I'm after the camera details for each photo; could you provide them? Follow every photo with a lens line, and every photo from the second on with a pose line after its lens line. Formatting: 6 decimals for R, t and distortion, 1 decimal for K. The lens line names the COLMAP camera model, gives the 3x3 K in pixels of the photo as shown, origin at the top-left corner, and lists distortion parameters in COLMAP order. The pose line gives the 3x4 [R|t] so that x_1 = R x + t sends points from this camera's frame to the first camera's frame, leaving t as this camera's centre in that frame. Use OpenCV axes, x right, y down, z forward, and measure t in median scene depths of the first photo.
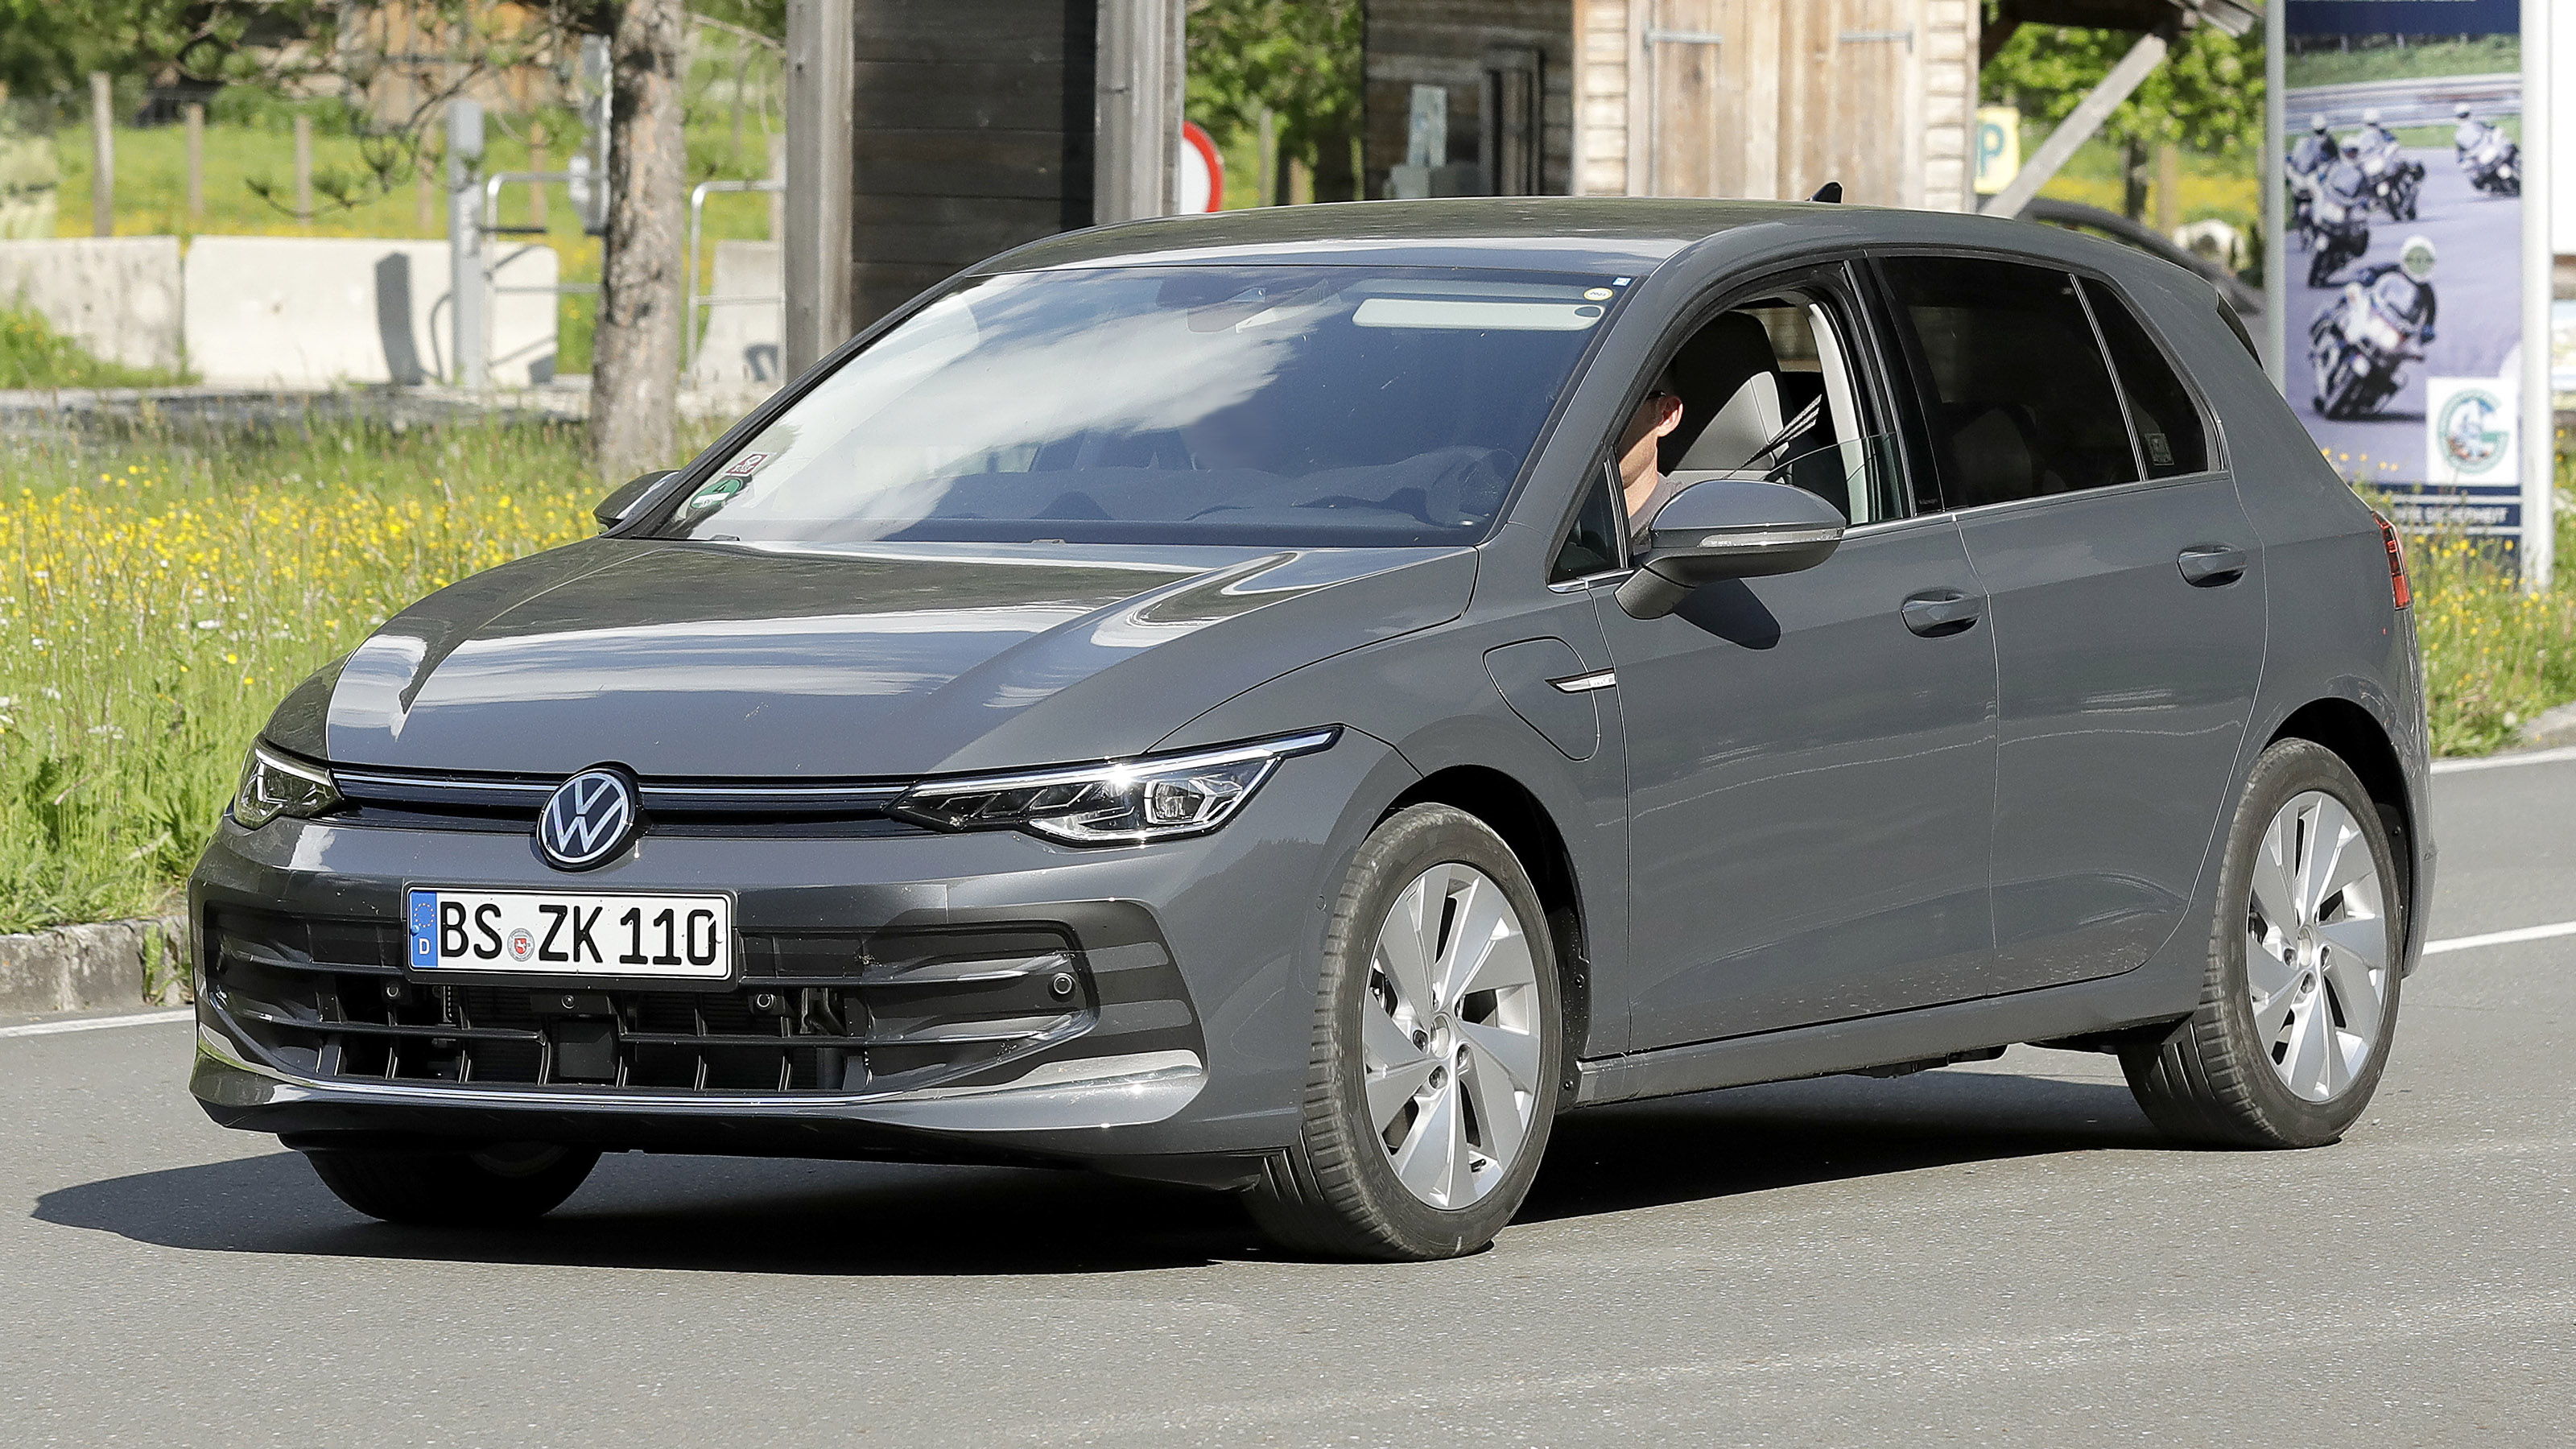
lens RADIAL K [[10512.2, 0, 1287.9], [0, 10512.2, 726.3], [0, 0, 1]] dist [0.108758, 0.000000]
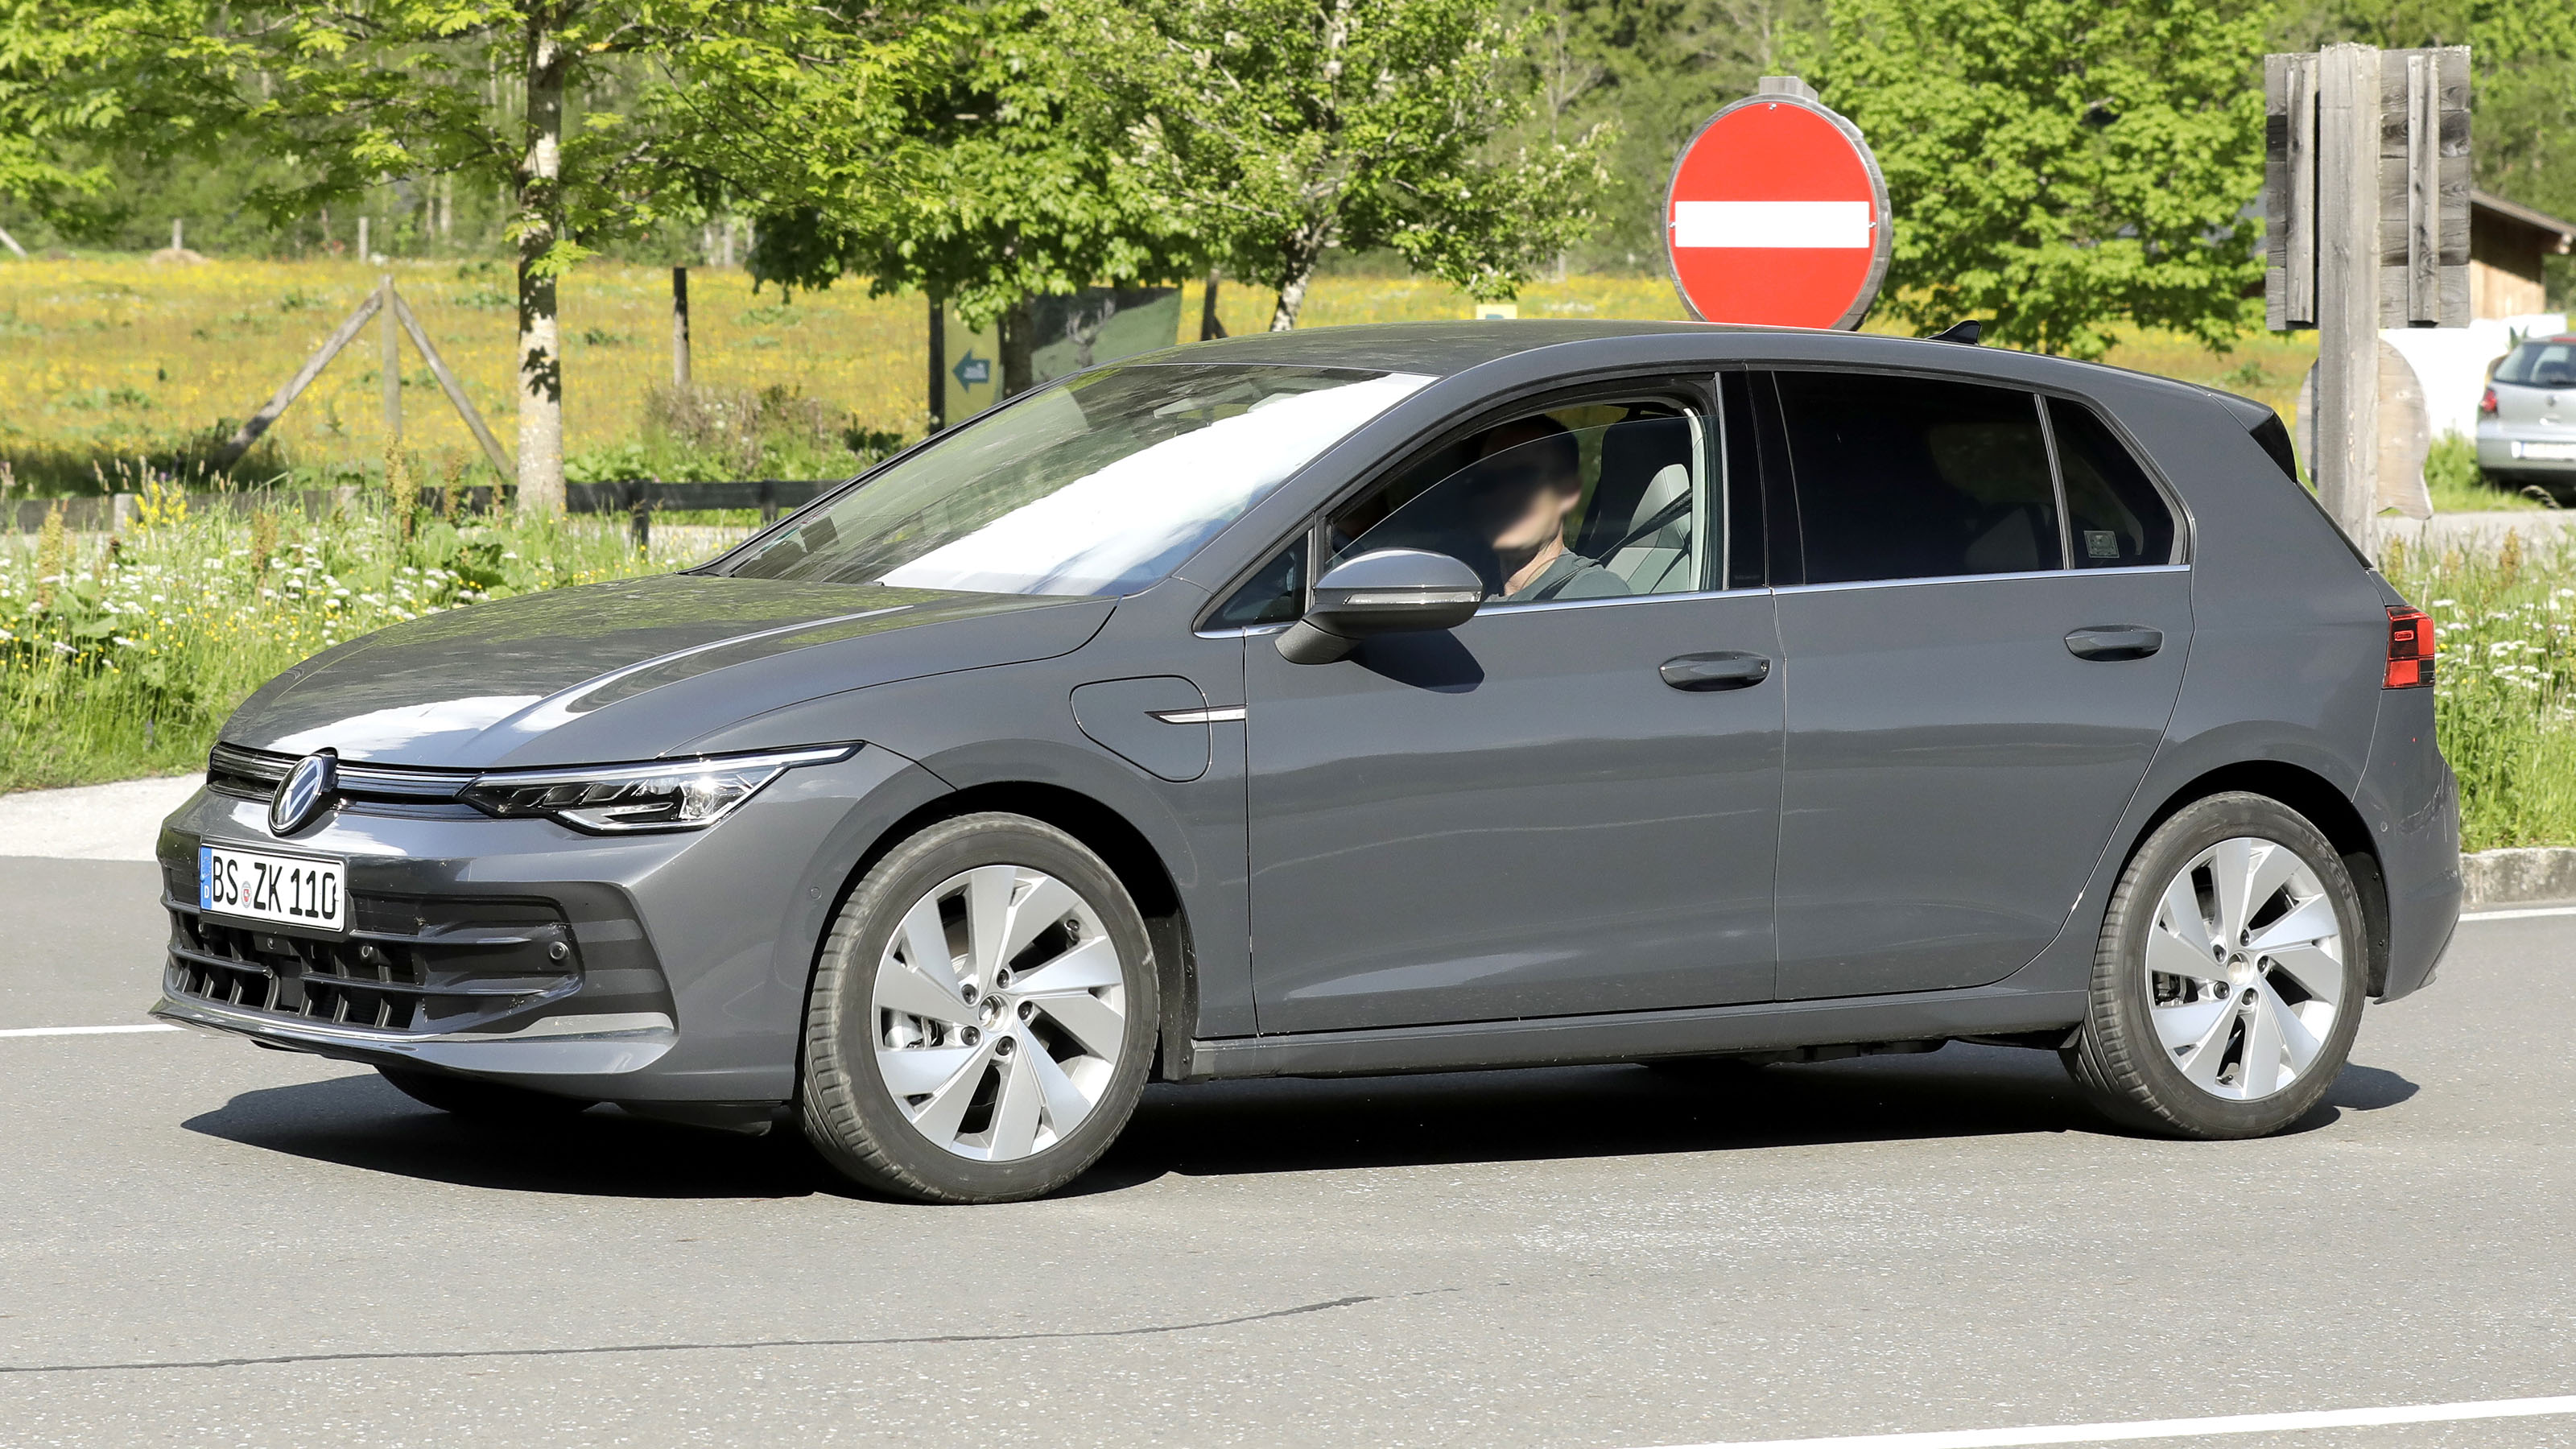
lens RADIAL K [[6051.9, 0, 1289.8], [0, 6051.9, 711.2], [0, 0, 1]] dist [-0.332834, 0.000000]
pose [[0.922178, 0.036759, -0.385015, 0.308343], [-0.038107, 0.999265, 0.004130, -0.008097], [0.384884, 0.010864, 0.922901, 0.404021]]
